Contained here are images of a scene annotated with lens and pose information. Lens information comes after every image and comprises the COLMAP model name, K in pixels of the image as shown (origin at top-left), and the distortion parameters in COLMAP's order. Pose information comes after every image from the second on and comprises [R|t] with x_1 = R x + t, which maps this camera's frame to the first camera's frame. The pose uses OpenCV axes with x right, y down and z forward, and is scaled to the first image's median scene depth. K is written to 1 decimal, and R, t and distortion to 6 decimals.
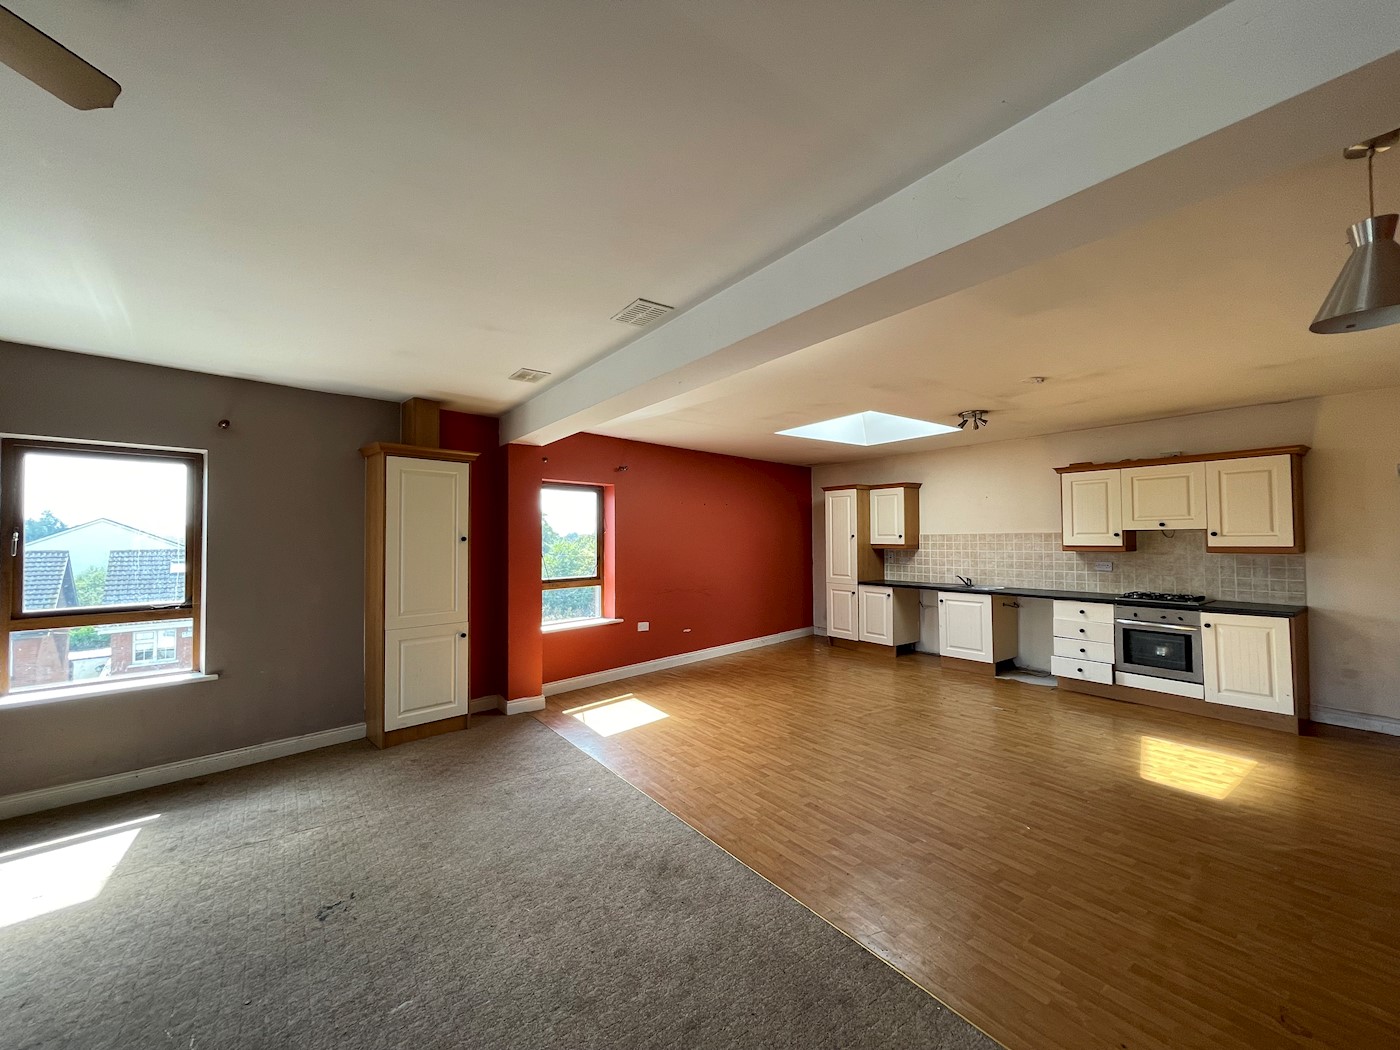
lens RADIAL K [[564.3, 0, 697.6], [0, 564.3, 523.5], [0, 0, 1]] dist [0.000179, 0.000385]
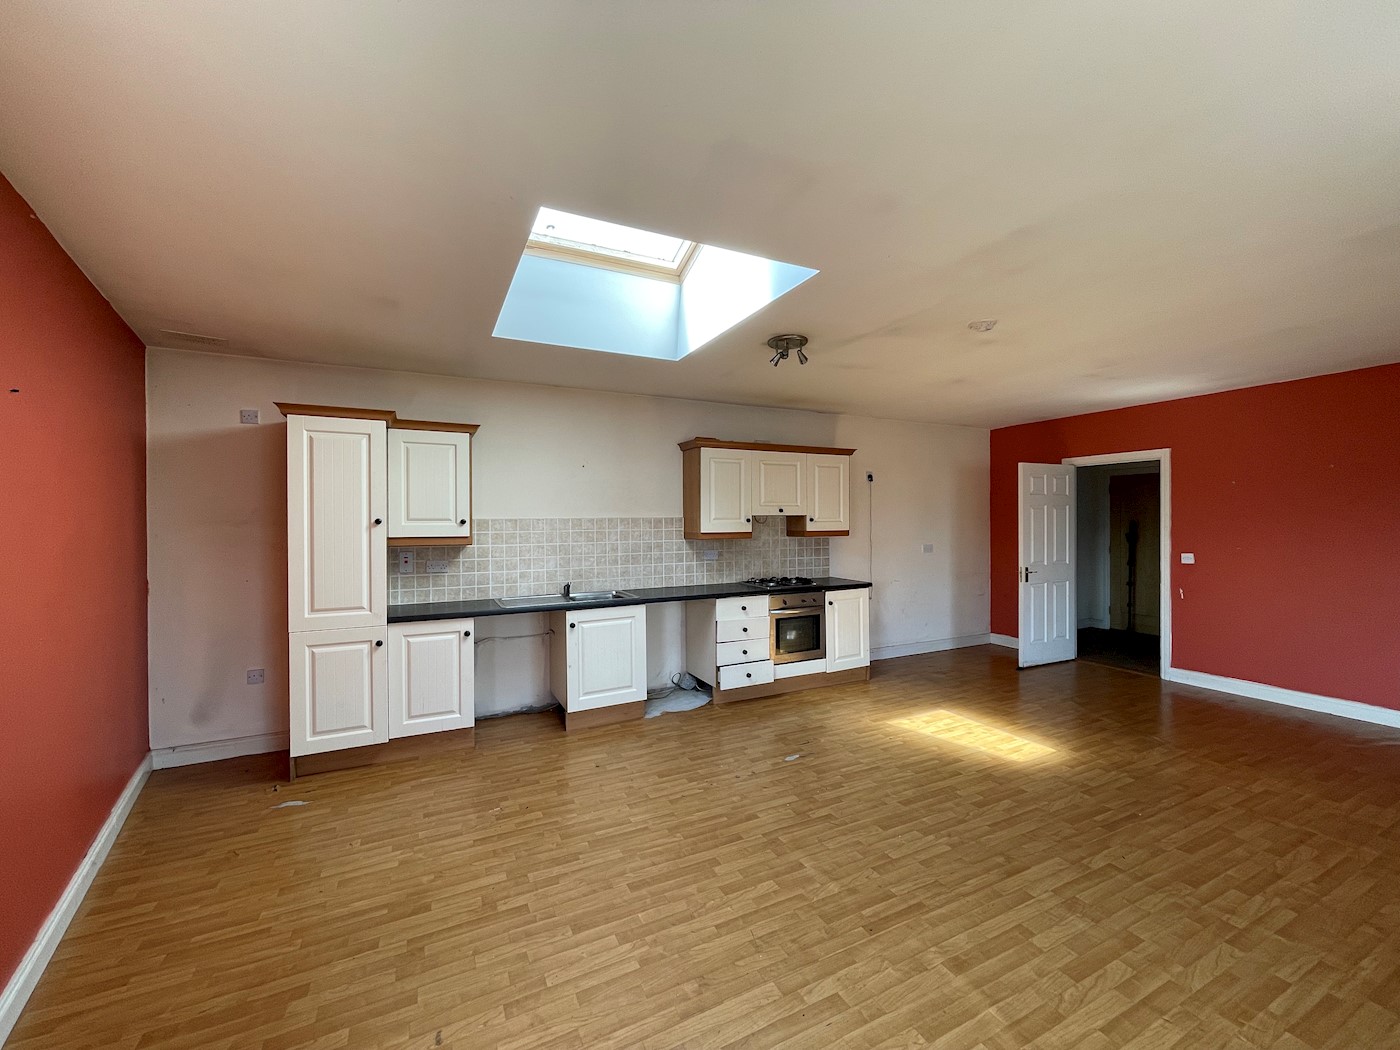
lens RADIAL K [[564.3, 0, 697.6], [0, 564.3, 523.5], [0, 0, 1]] dist [0.000179, 0.000385]
pose [[0.174483, -0.001054, 0.984660, -0.187575], [-0.020707, 0.999774, 0.004739, 0.022448], [-0.984442, -0.021217, 0.174422, 0.907088]]
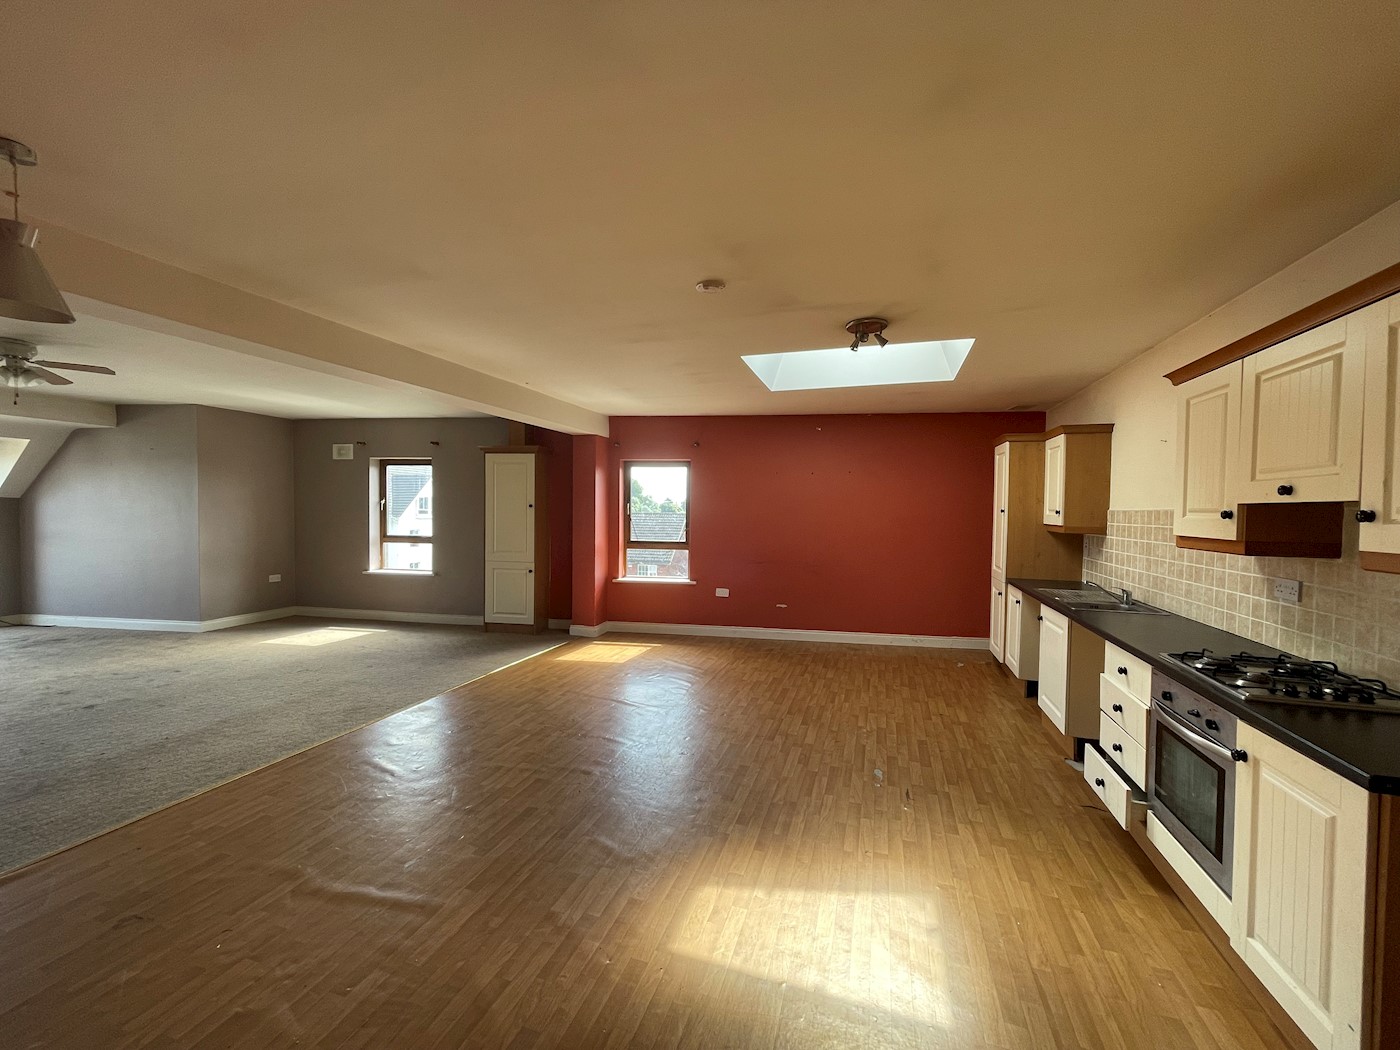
lens RADIAL K [[564.3, 0, 697.6], [0, 564.3, 523.5], [0, 0, 1]] dist [0.000179, 0.000385]
pose [[0.582925, 0.036622, -0.811700, 0.844944], [0.003281, 0.998870, 0.047422, 0.004808], [0.812520, -0.030306, 0.582146, 0.413351]]
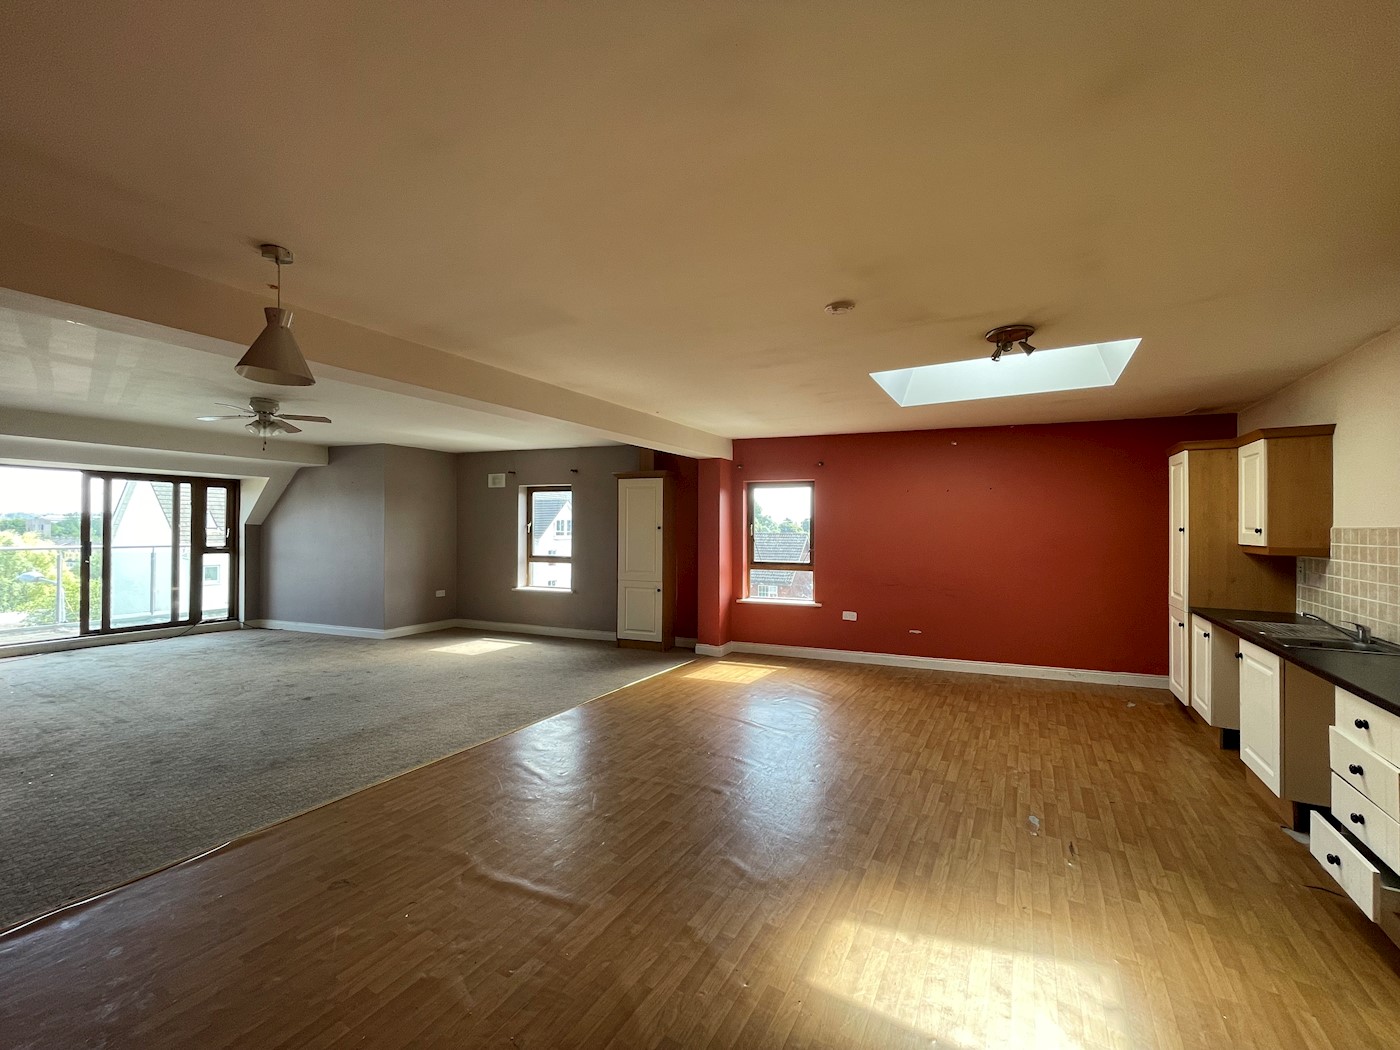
lens RADIAL K [[564.3, 0, 697.6], [0, 564.3, 523.5], [0, 0, 1]] dist [0.000179, 0.000385]
pose [[0.400021, 0.002550, -0.916502, 0.846398], [0.015204, 0.999840, 0.009417, 0.002983], [0.916380, -0.017702, 0.399918, 0.401726]]
